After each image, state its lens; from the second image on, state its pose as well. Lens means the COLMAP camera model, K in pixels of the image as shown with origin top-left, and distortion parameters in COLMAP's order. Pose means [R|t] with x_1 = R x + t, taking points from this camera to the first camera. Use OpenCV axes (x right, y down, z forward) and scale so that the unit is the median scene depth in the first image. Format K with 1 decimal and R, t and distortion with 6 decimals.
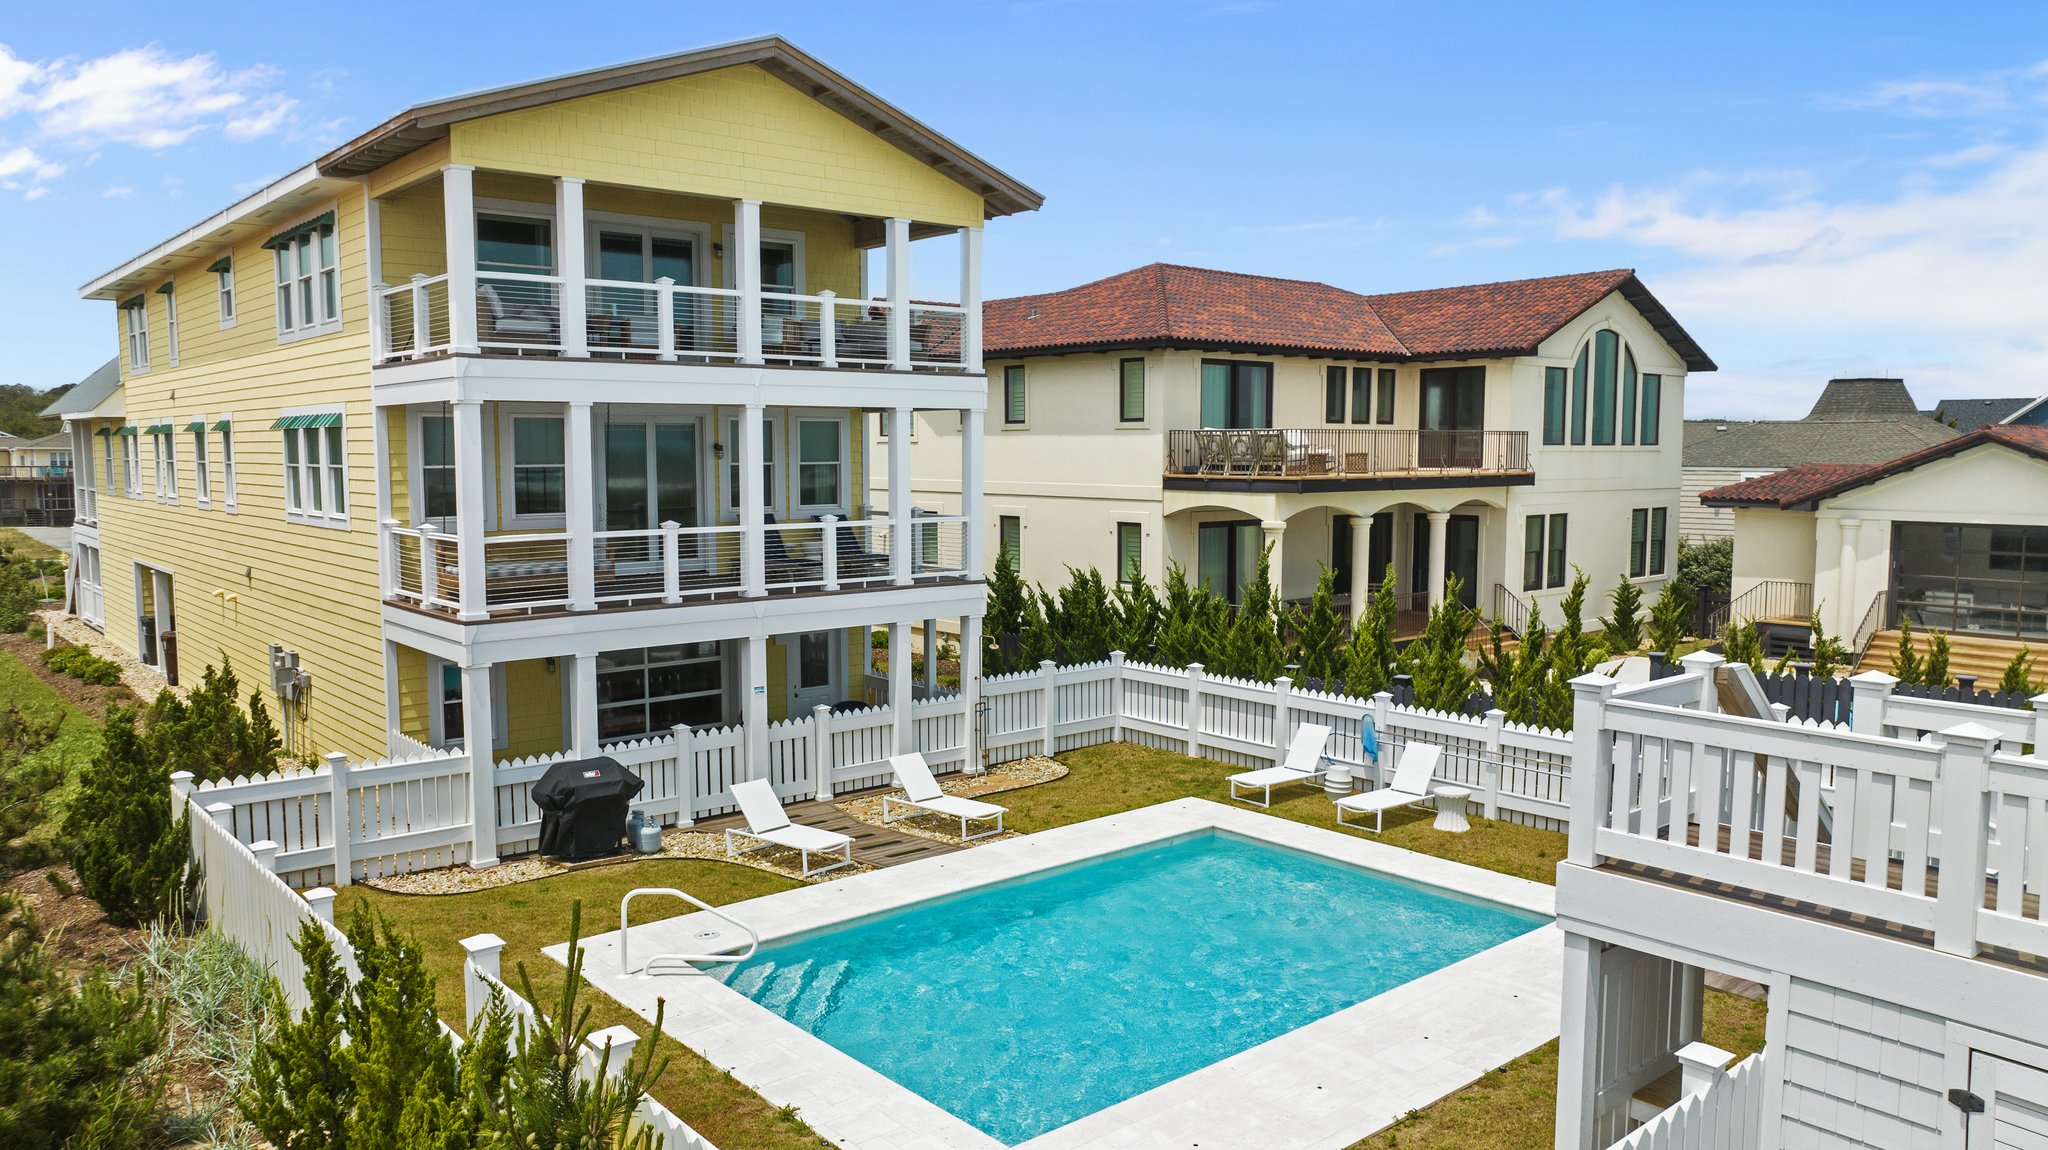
lens RADIAL K [[1440.1, 0, 1024.0], [0, 1440.1, 575.0], [0, 0, 1]] dist [-0.017370, 0.000810]
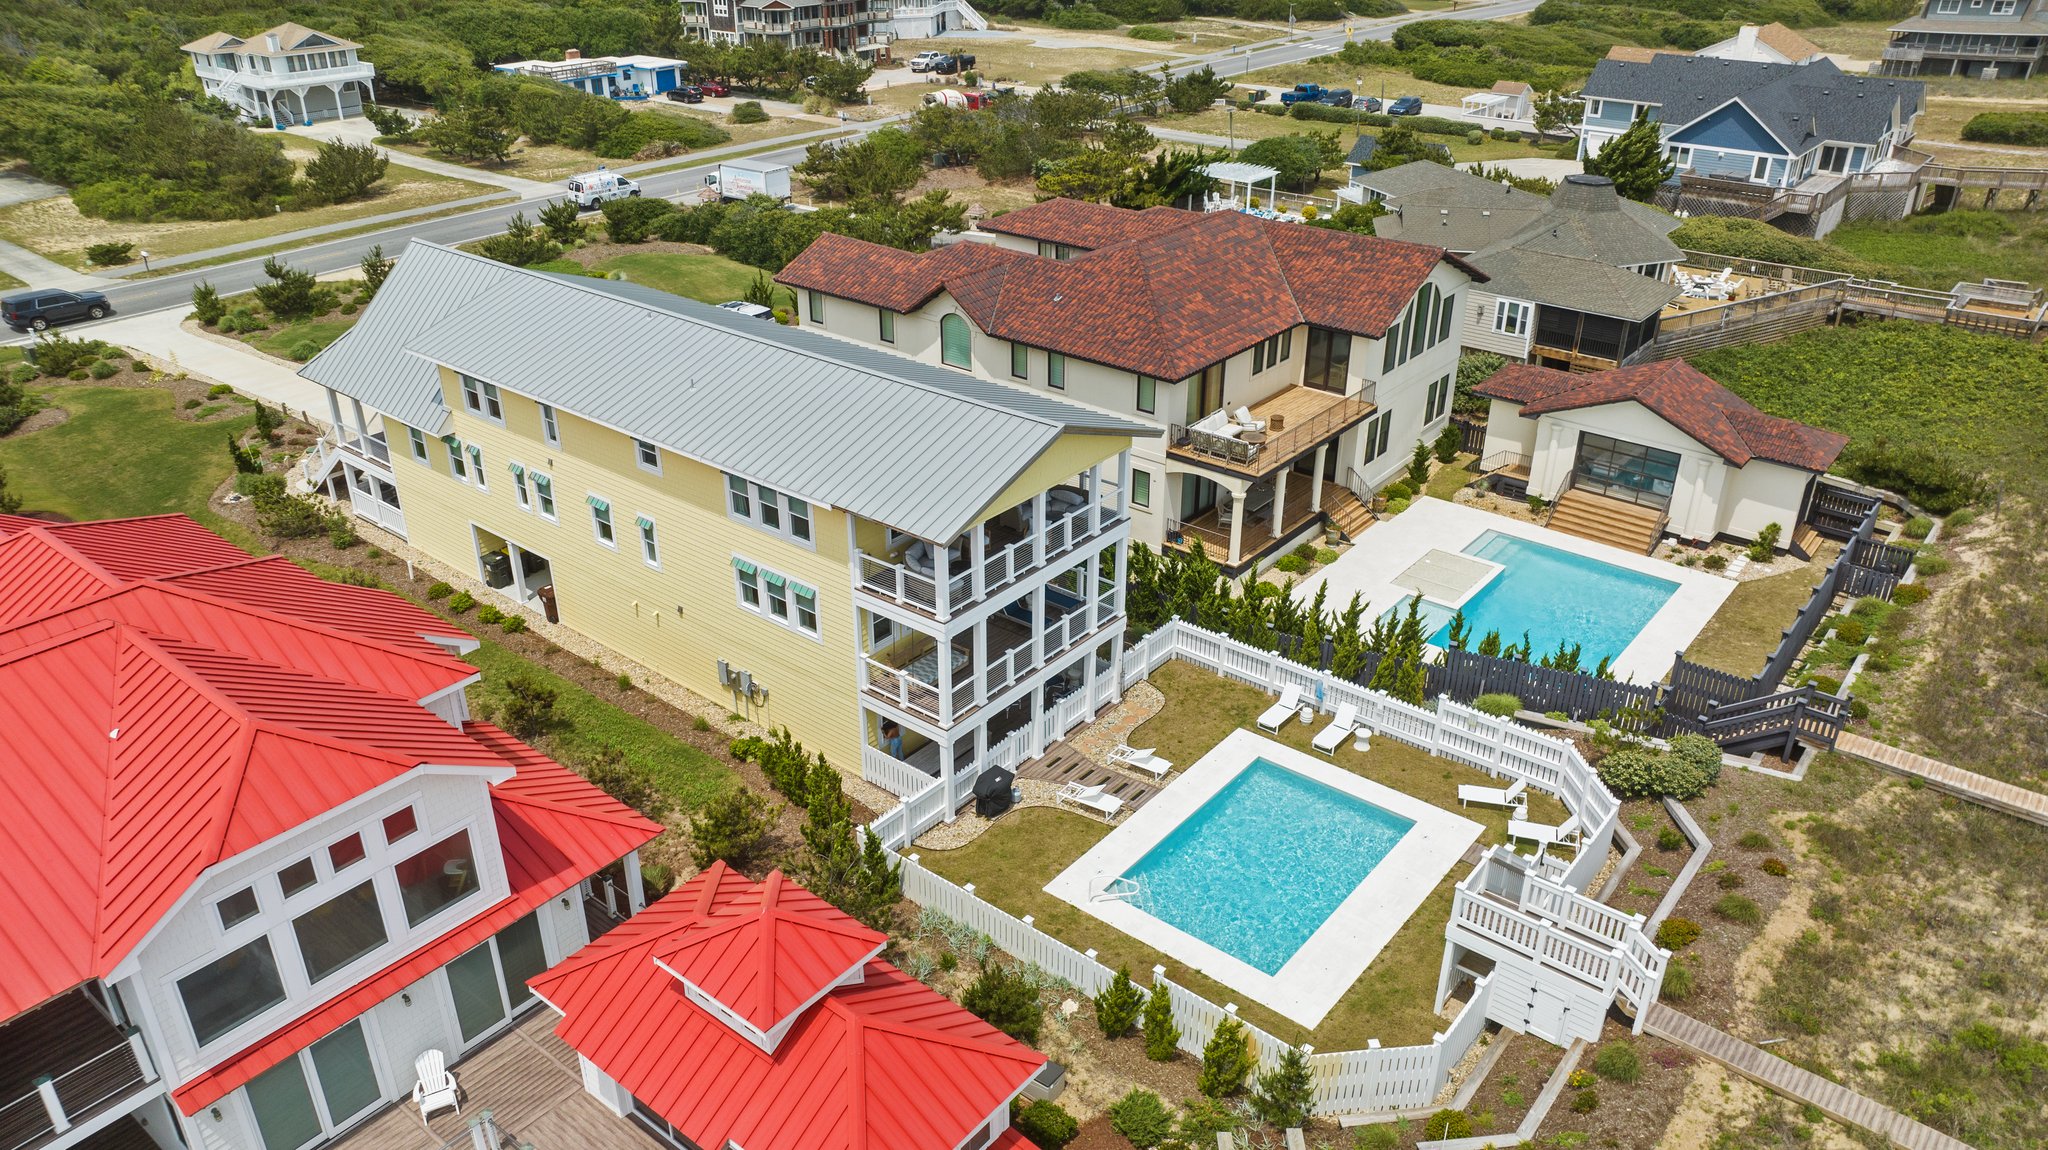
lens RADIAL K [[1440.1, 0, 1024.0], [0, 1440.1, 575.0], [0, 0, 1]] dist [-0.017370, 0.000810]
pose [[0.984194, -0.082492, 0.156707, -0.468307], [0.018189, 0.927290, 0.373902, -0.785852], [-0.176157, -0.365142, 0.914133, -0.727669]]
